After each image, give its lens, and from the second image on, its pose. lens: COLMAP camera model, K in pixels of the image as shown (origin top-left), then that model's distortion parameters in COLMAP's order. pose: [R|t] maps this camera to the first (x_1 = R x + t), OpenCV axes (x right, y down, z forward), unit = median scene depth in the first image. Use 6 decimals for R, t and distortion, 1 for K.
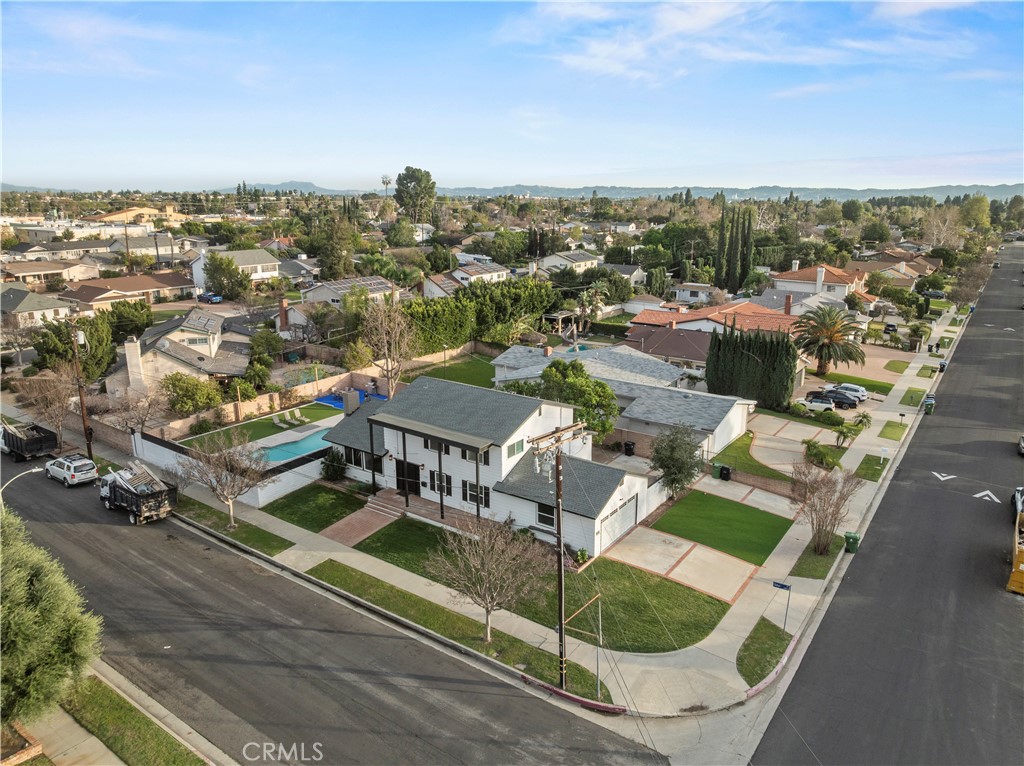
lens RADIAL K [[704.6, 0, 524.9], [0, 704.6, 424.0], [0, 0, 1]] dist [-0.027305, -0.001271]
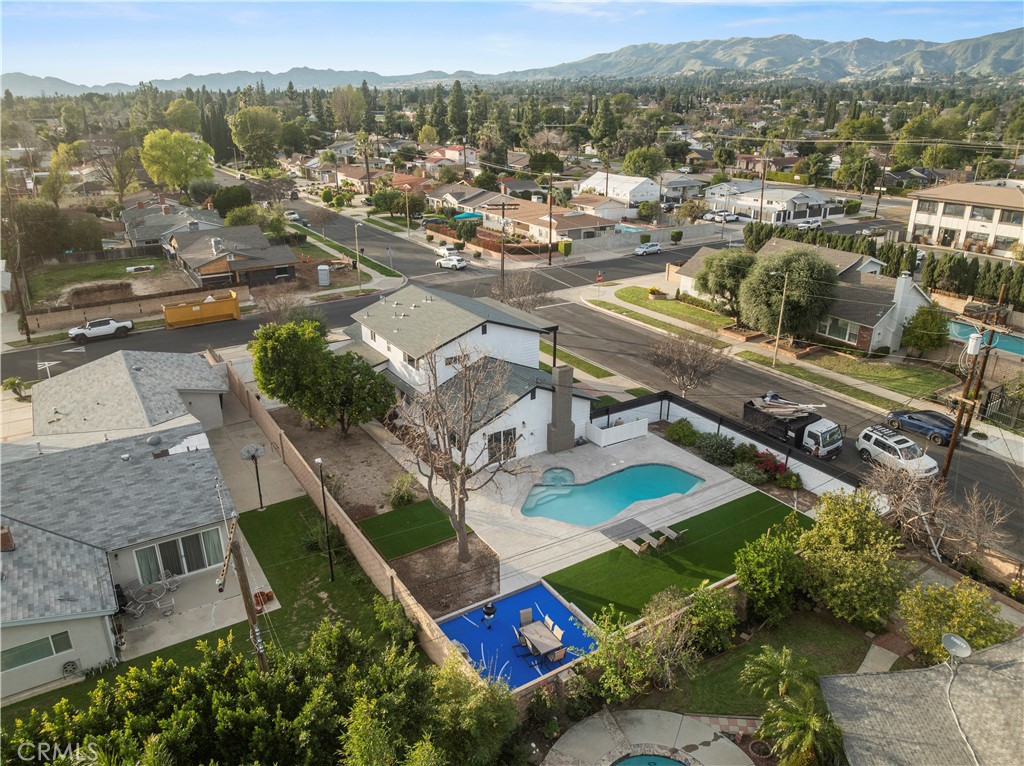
lens RADIAL K [[720.7, 0, 512.0], [0, 720.7, 383.0], [0, 0, 1]] dist [-0.037161, -0.001058]
pose [[-0.922093, -0.151935, 0.355893, -0.560523], [0.111632, 0.776156, 0.620580, -0.613589], [-0.370517, 0.611962, -0.698728, 1.846051]]
